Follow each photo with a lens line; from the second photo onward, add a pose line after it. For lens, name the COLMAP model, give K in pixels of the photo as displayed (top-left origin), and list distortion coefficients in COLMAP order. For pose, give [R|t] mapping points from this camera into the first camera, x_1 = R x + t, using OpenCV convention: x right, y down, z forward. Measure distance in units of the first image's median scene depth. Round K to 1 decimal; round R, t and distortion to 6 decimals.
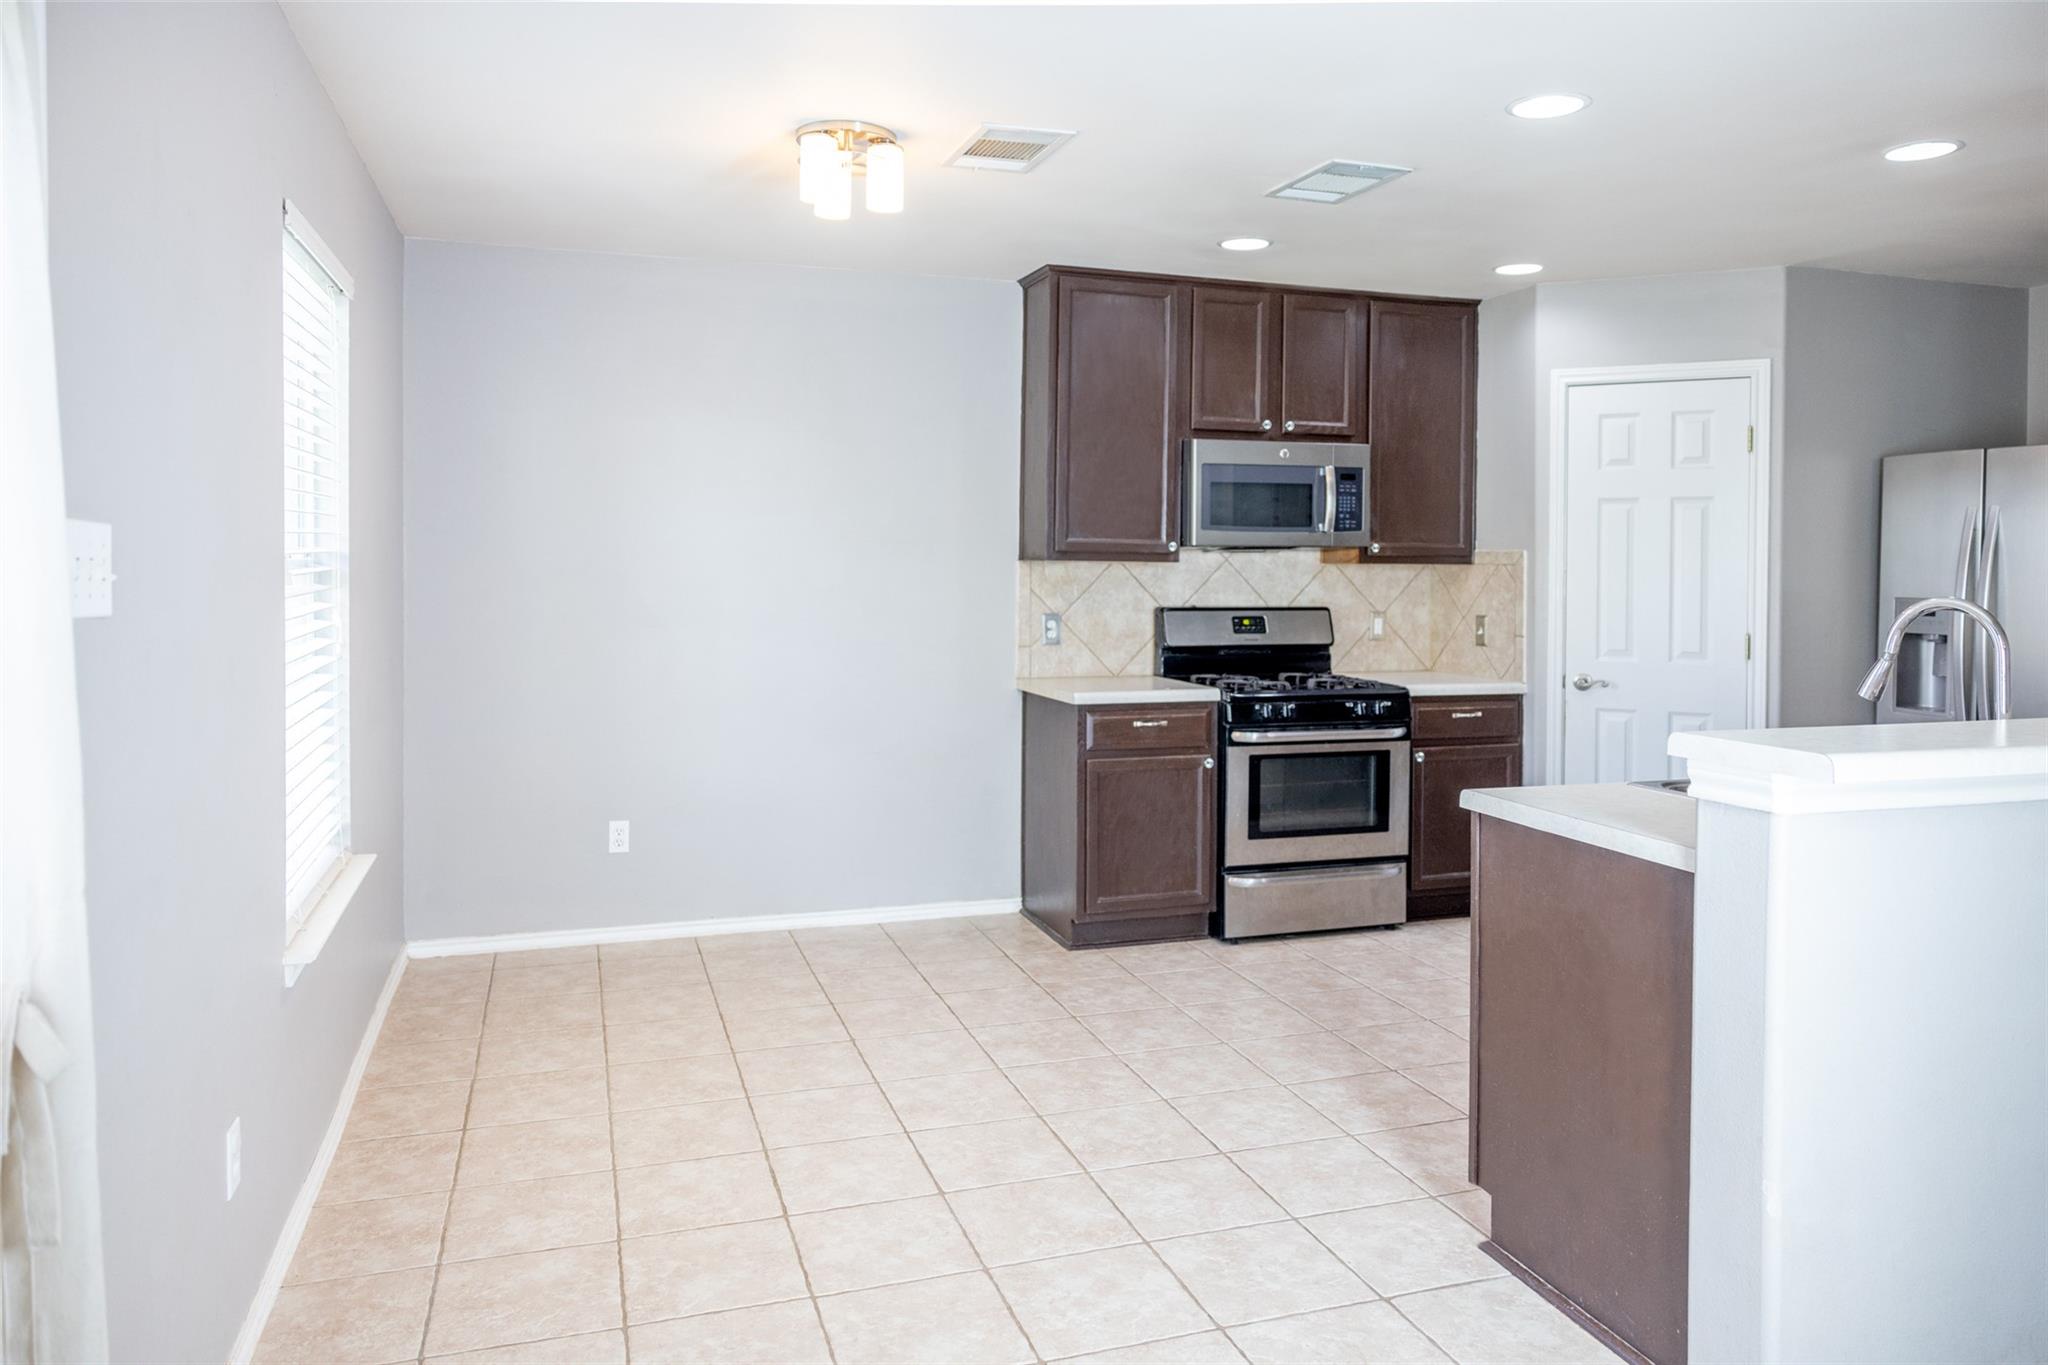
lens RADIAL K [[1388.3, 0, 1029.4], [0, 1388.3, 590.7], [0, 0, 1]] dist [-0.005649, -0.001858]
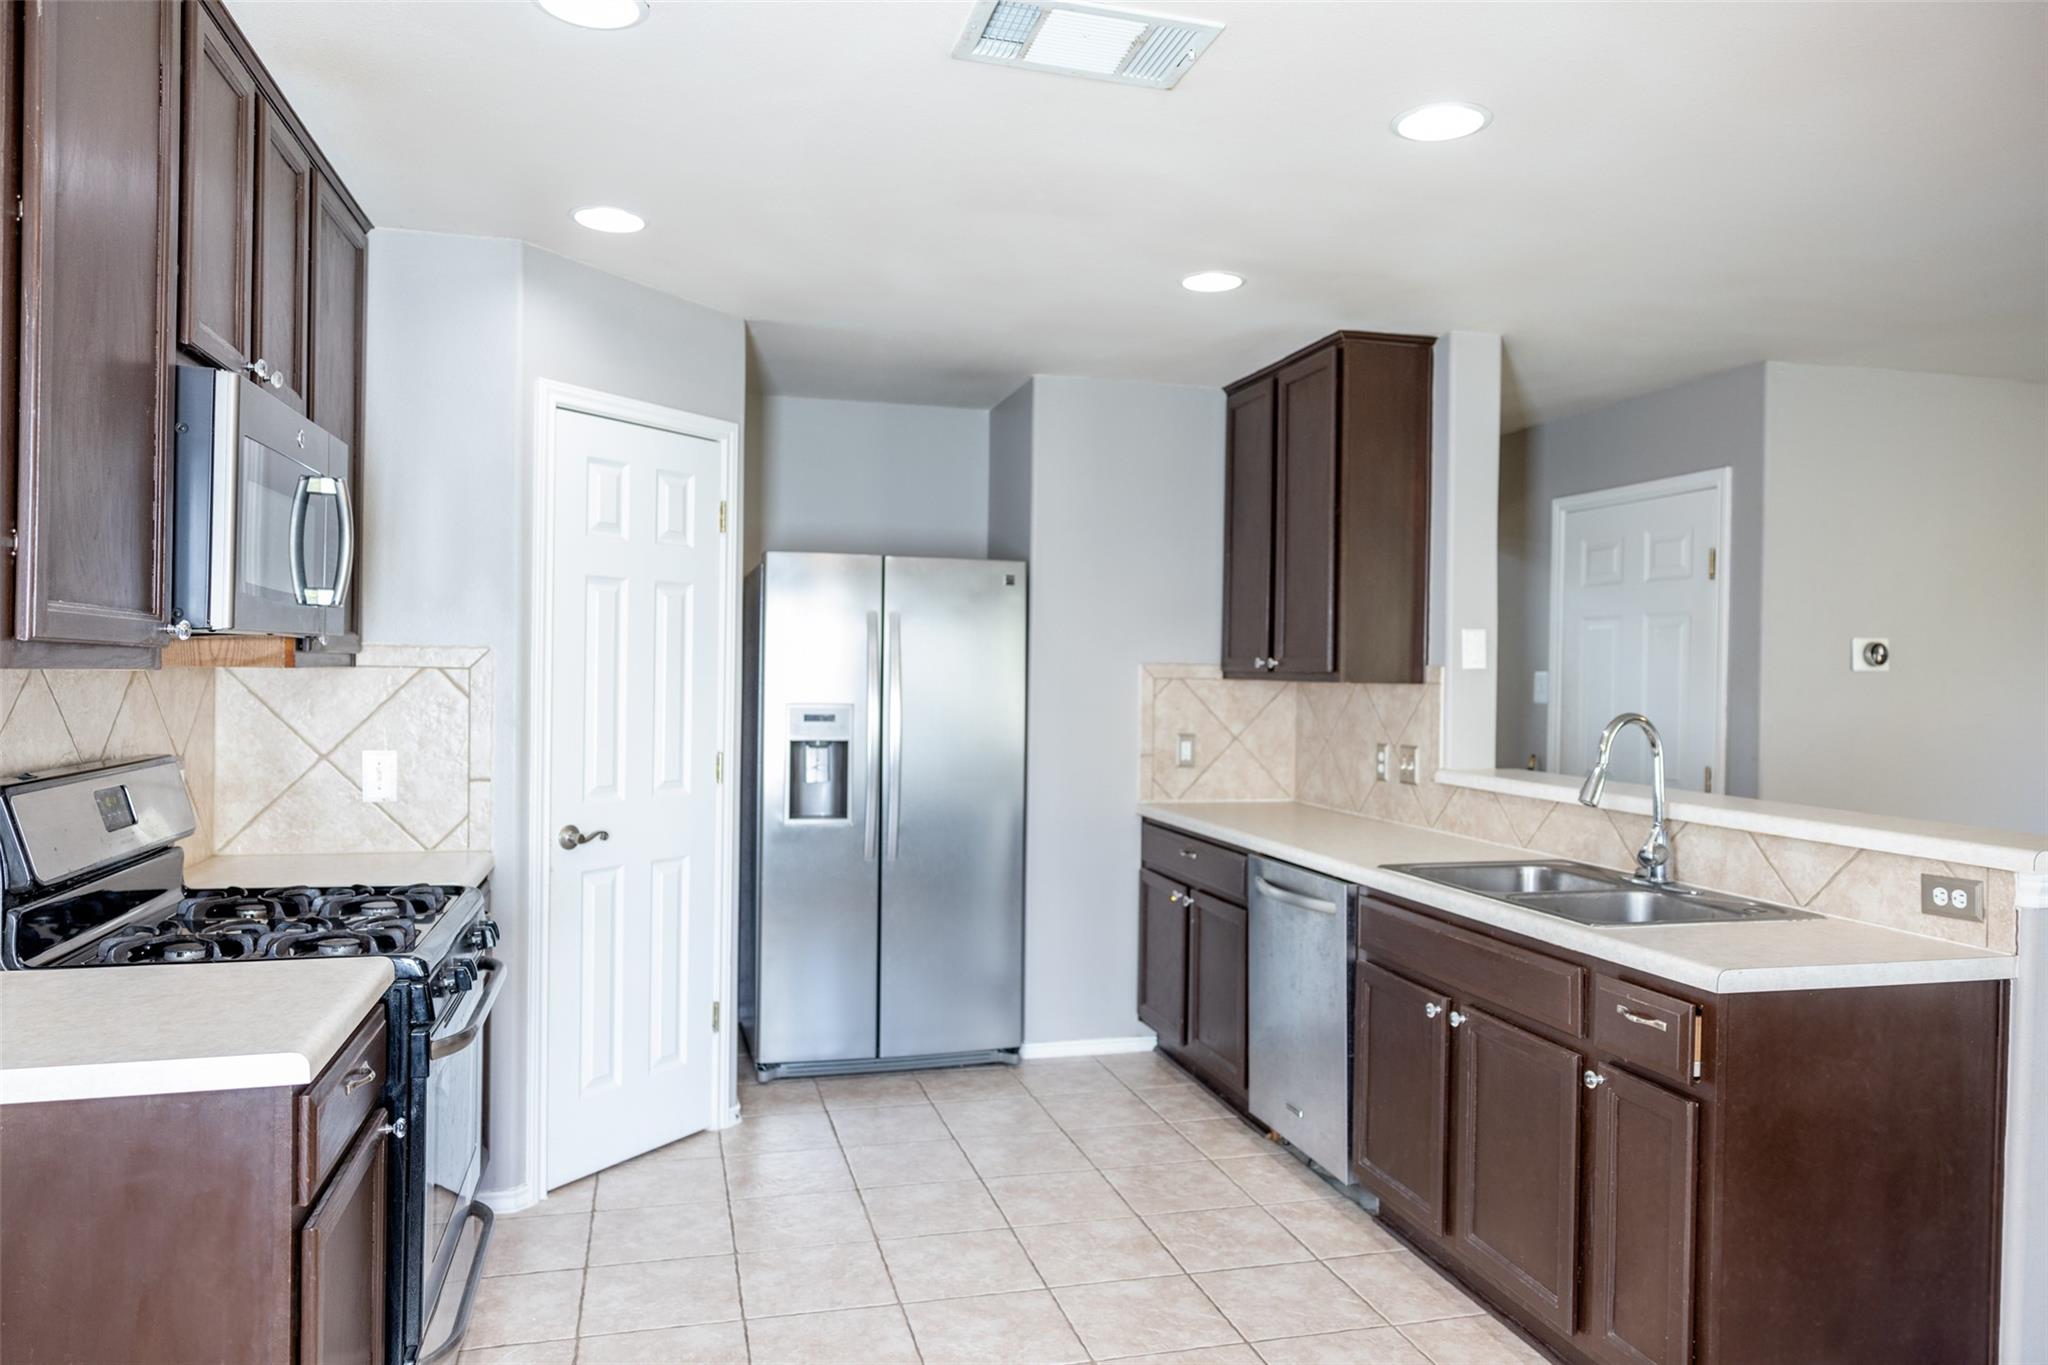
lens RADIAL K [[1393.3, 0, 1024.0], [0, 1393.3, 682.5], [0, 0, 1]] dist [-0.008365, -0.003475]
pose [[0.052903, -0.015148, 0.998485, -0.276558], [0.001857, 0.999885, 0.015071, -0.021624], [-0.998598, 0.001057, 0.052925, 0.718413]]
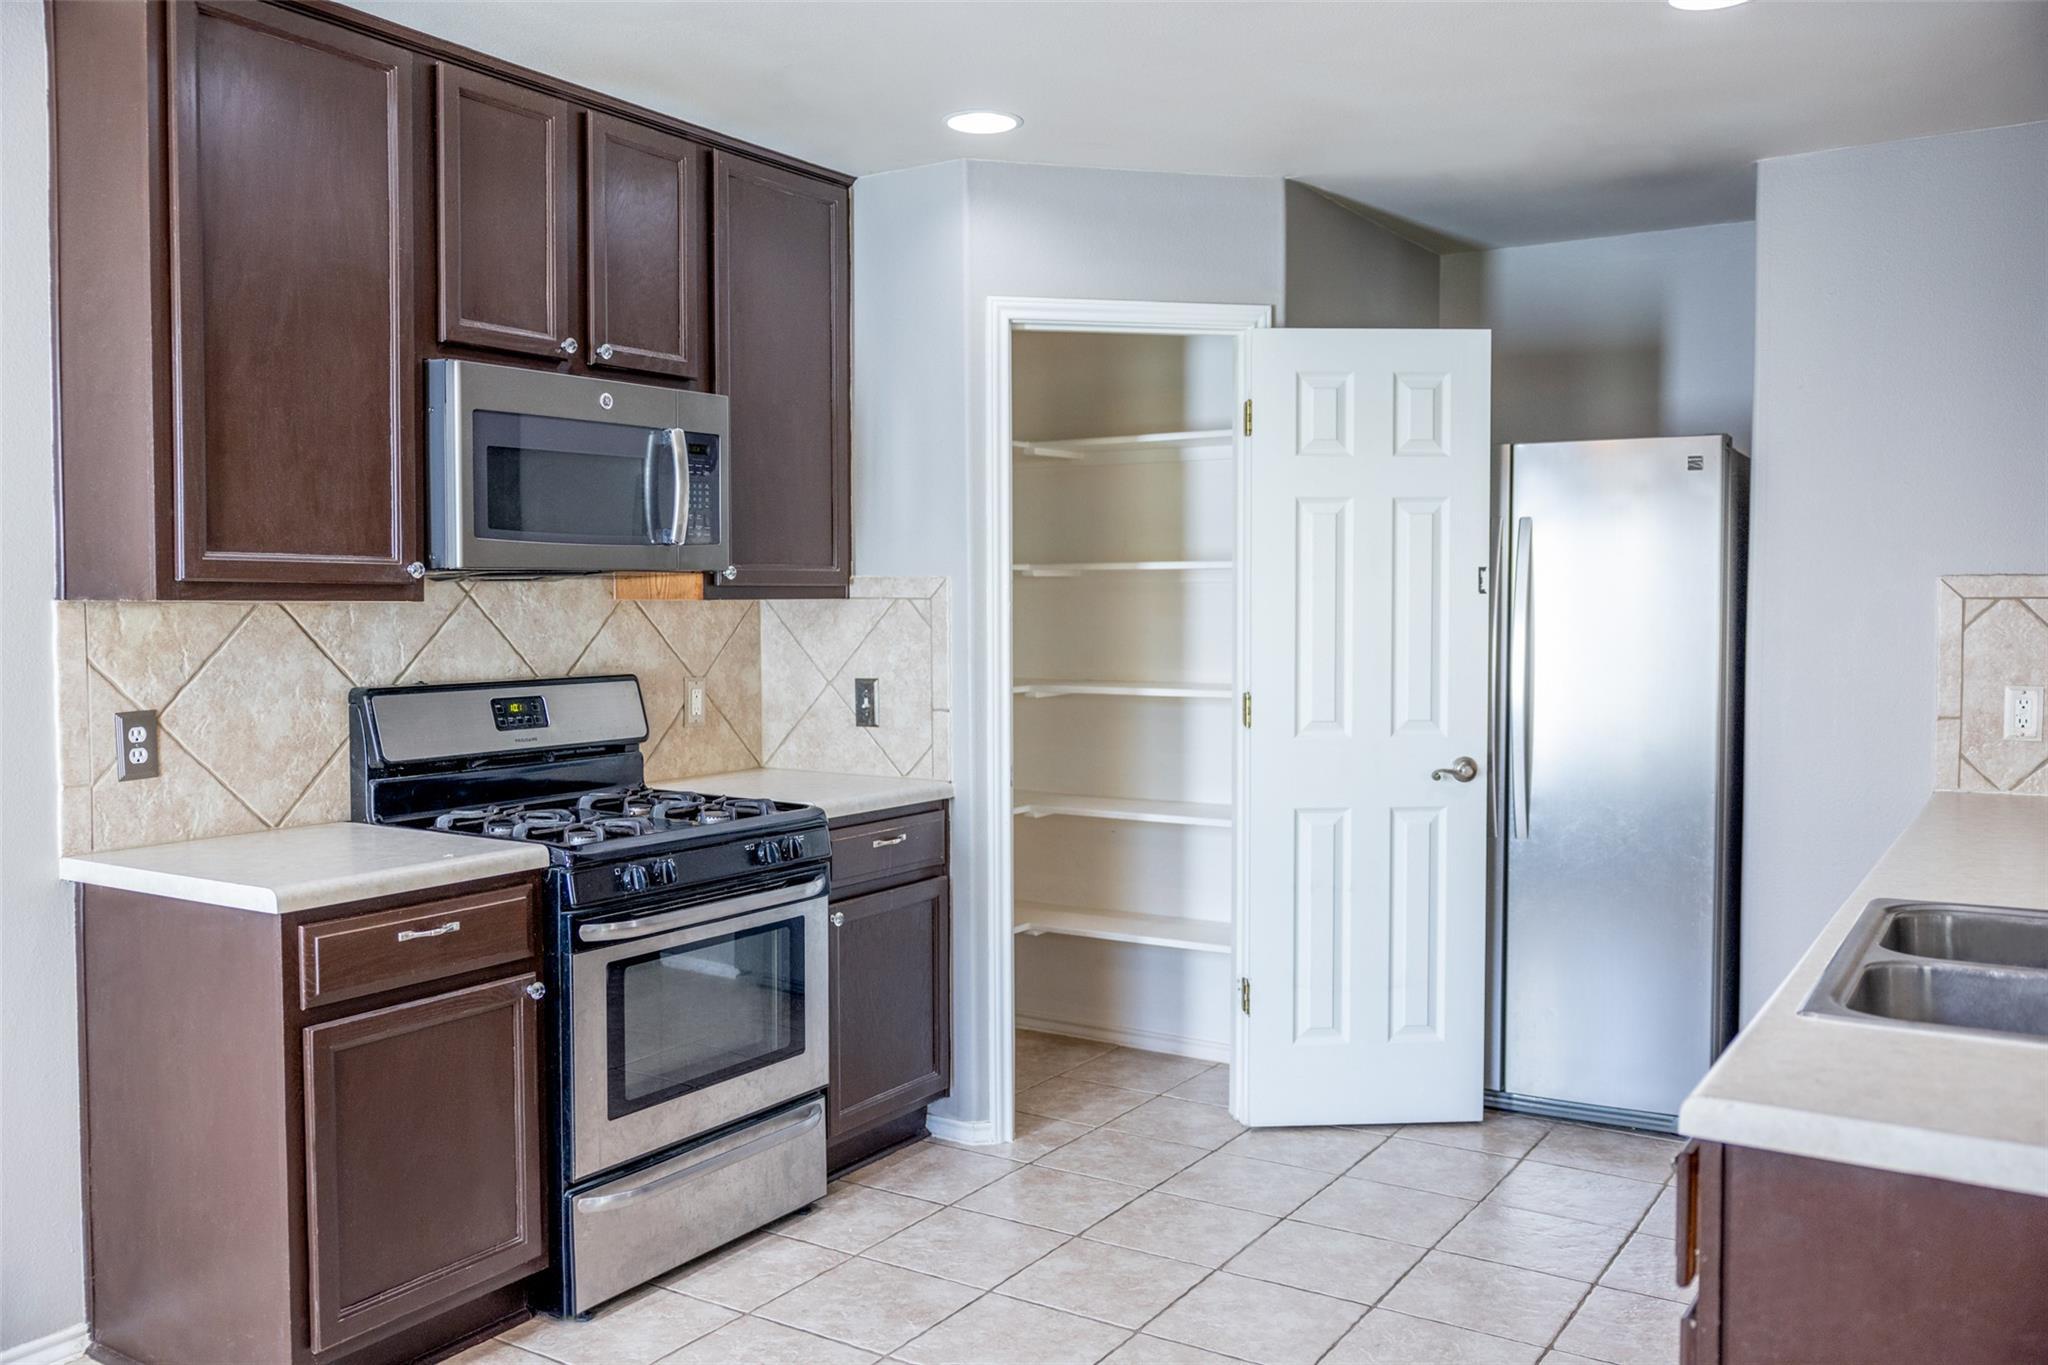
lens RADIAL K [[1709.6, 0, 1024.0], [0, 1709.6, 682.5], [0, 0, 1]] dist [-0.000366, -0.003655]
pose [[0.785101, -0.040880, 0.618017, -0.106997], [0.018842, 0.998934, 0.042141, -0.012640], [-0.619081, -0.021441, 0.785034, 0.355520]]
